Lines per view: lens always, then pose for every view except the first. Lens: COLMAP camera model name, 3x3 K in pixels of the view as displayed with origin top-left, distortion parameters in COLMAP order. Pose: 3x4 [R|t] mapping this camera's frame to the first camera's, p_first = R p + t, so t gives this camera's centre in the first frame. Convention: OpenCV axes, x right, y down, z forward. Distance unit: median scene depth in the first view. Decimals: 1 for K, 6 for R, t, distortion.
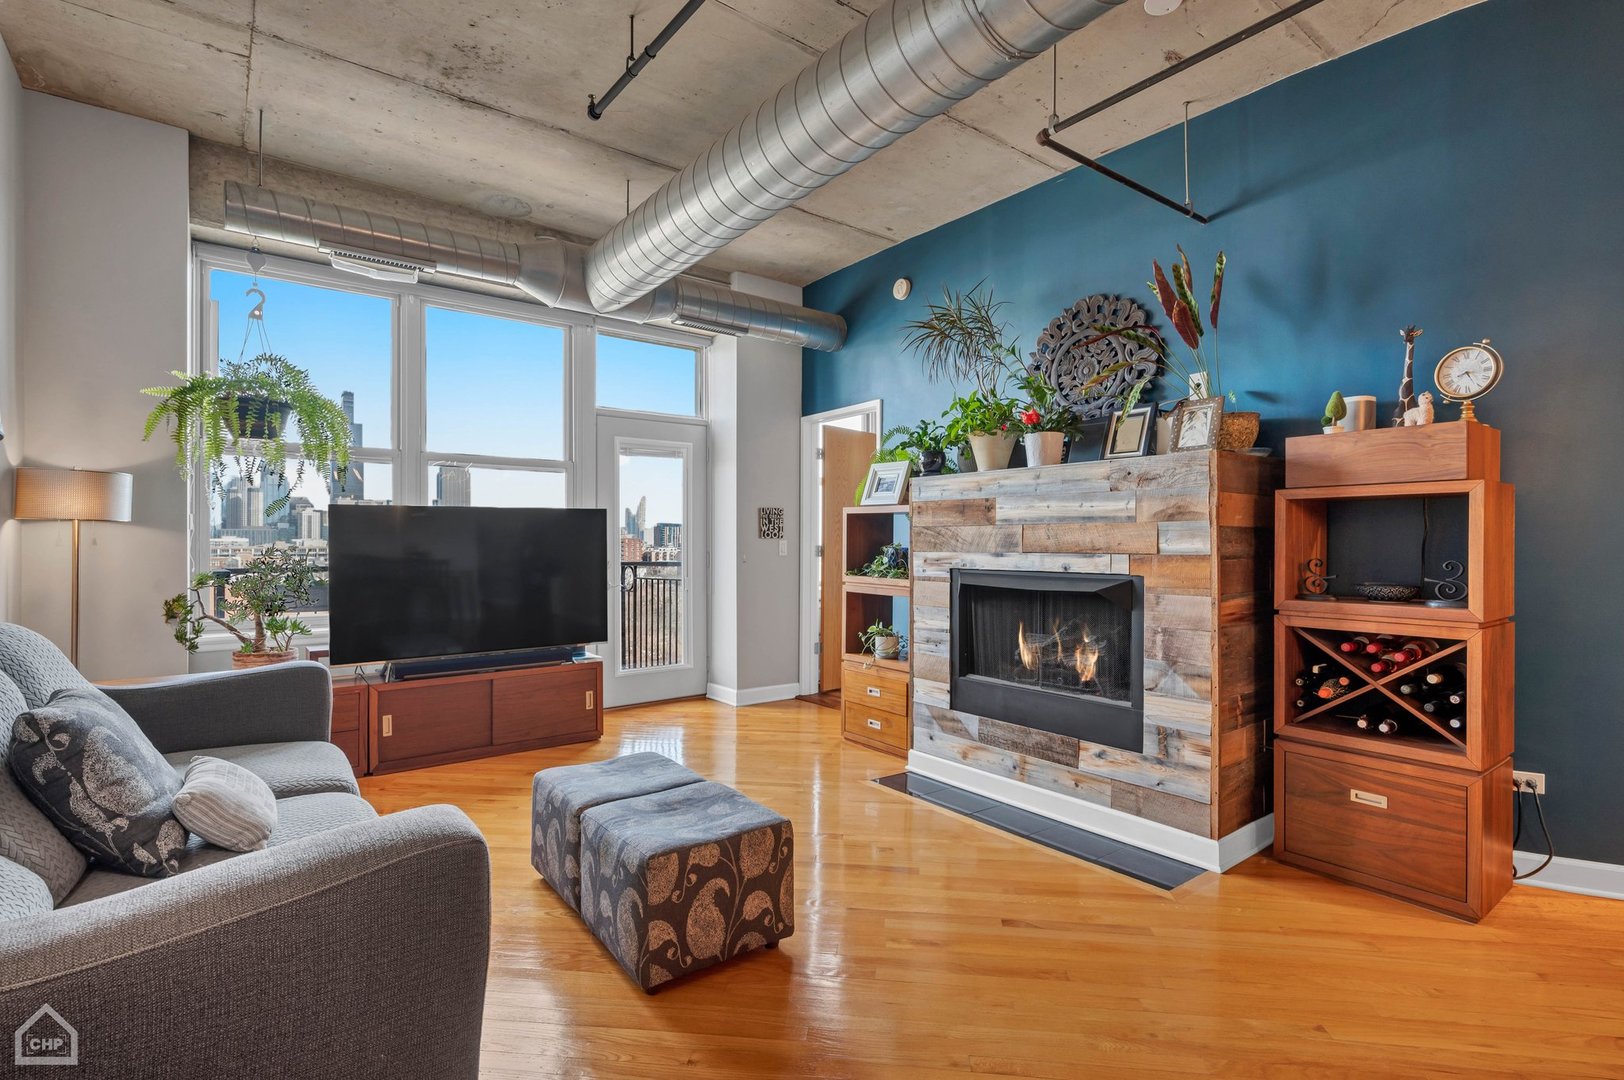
lens RADIAL K [[773.5, 0, 812.6], [0, 773.5, 546.2], [0, 0, 1]] dist [0.002286, -0.000125]
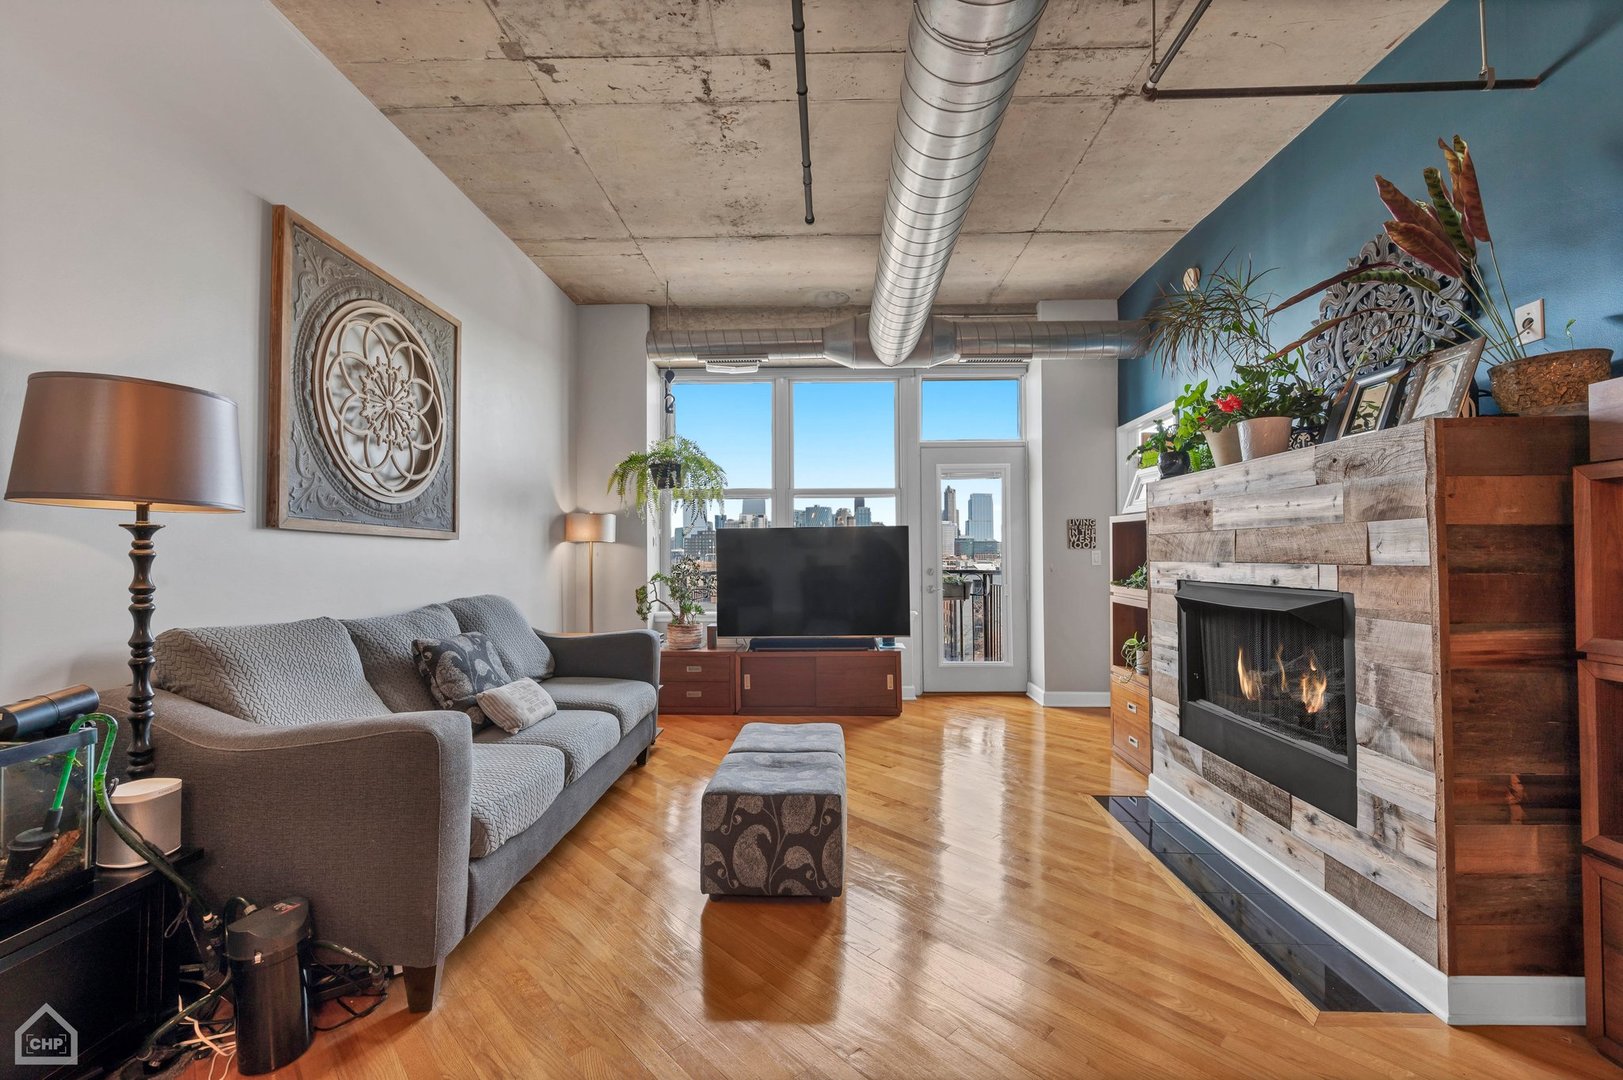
lens RADIAL K [[664.8, 0, 813.9], [0, 664.8, 547.9], [0, 0, 1]] dist [-0.001305, 0.000158]
pose [[0.777334, -0.010099, -0.629007, 0.377989], [0.000885, 0.999888, -0.014960, 0.002710], [0.629088, 0.011072, 0.777256, 0.140470]]
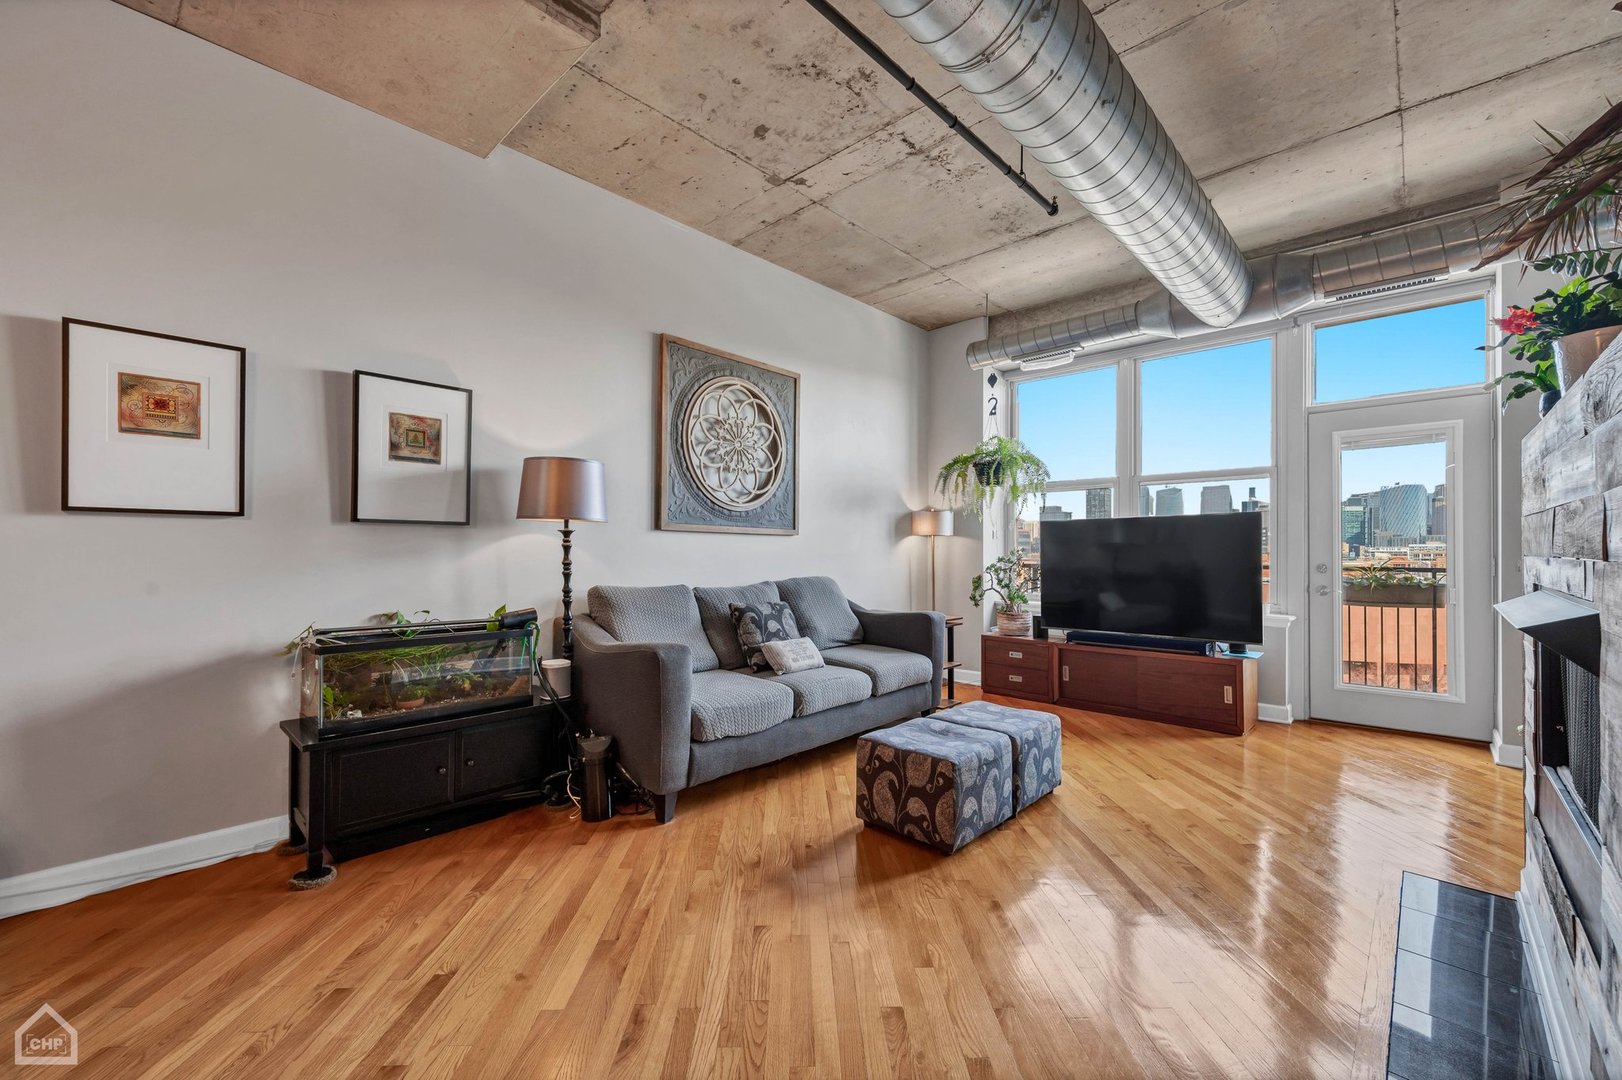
lens RADIAL K [[651.3, 0, 820.2], [0, 651.3, 550.7], [0, 0, 1]] dist [-0.000307, 0.000130]
pose [[0.167149, 0.002514, -0.985928, 0.661733], [-0.004492, 0.999988, 0.001788, 0.004274], [0.985921, 0.004130, 0.167158, 0.406498]]
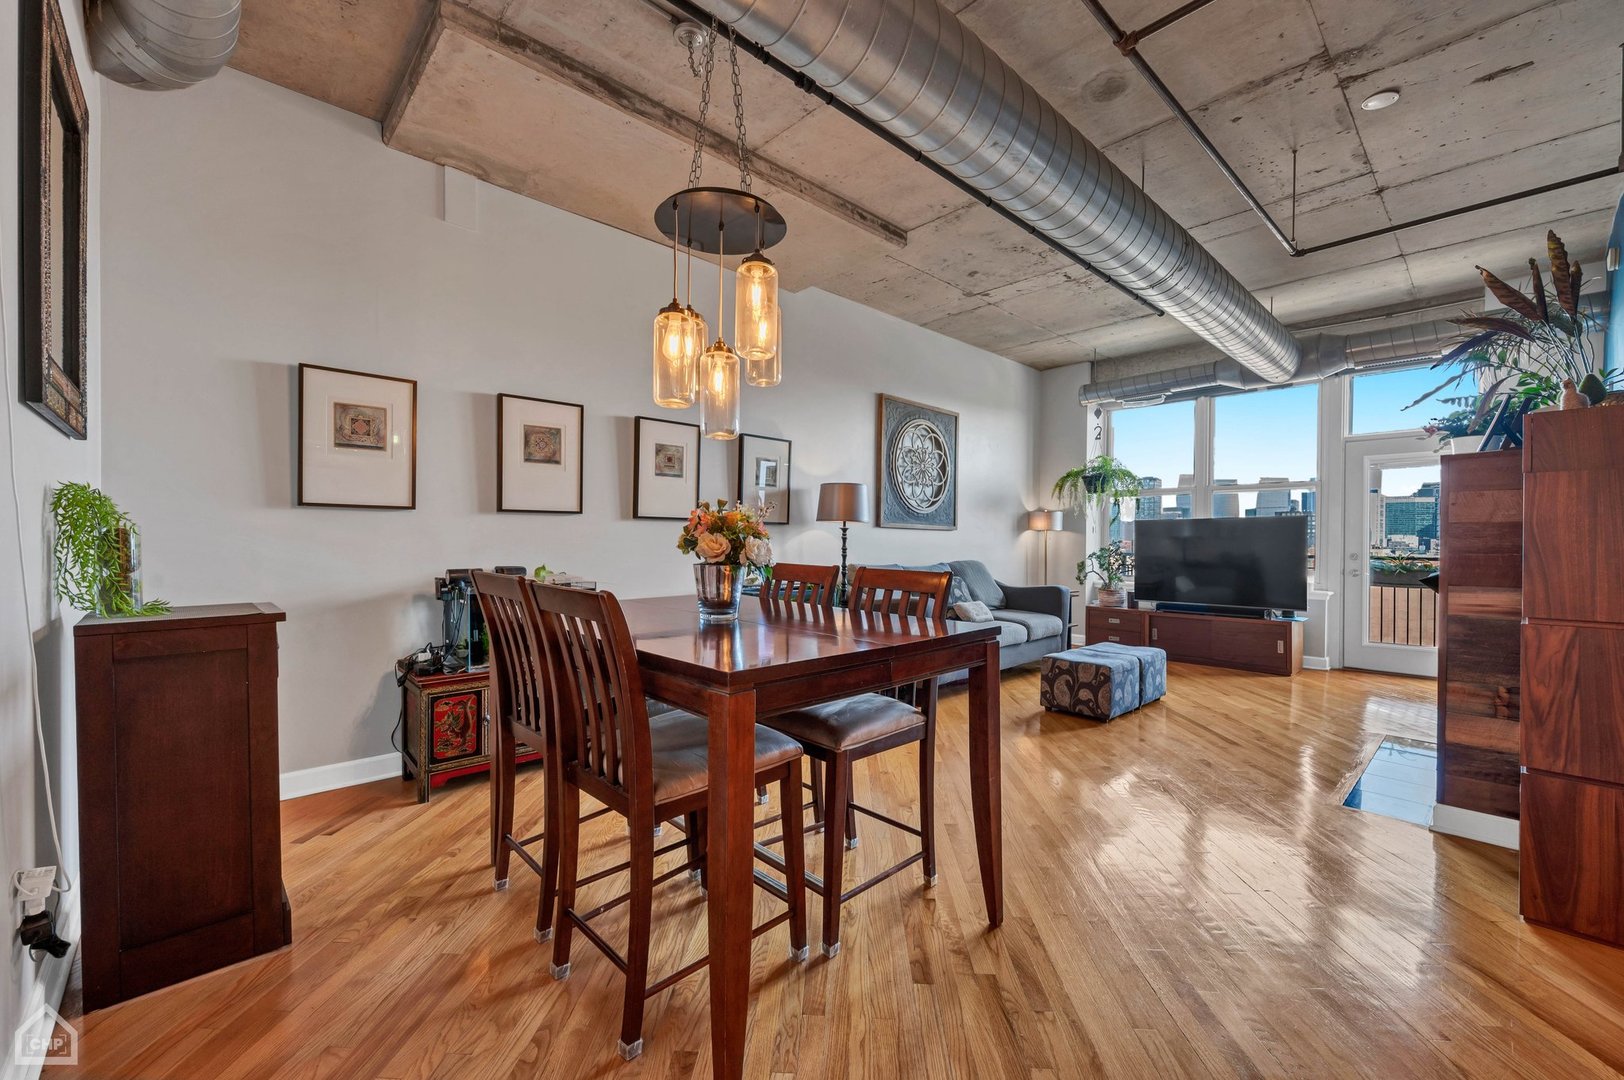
lens RADIAL K [[646.2, 0, 820.7], [0, 646.2, 547.8], [0, 0, 1]] dist [0.000098, 0.000068]
pose [[0.103271, 0.013581, -0.994560, 1.122625], [-0.009660, 0.999873, 0.012651, 0.005290], [0.994606, 0.008301, 0.103390, 0.007390]]
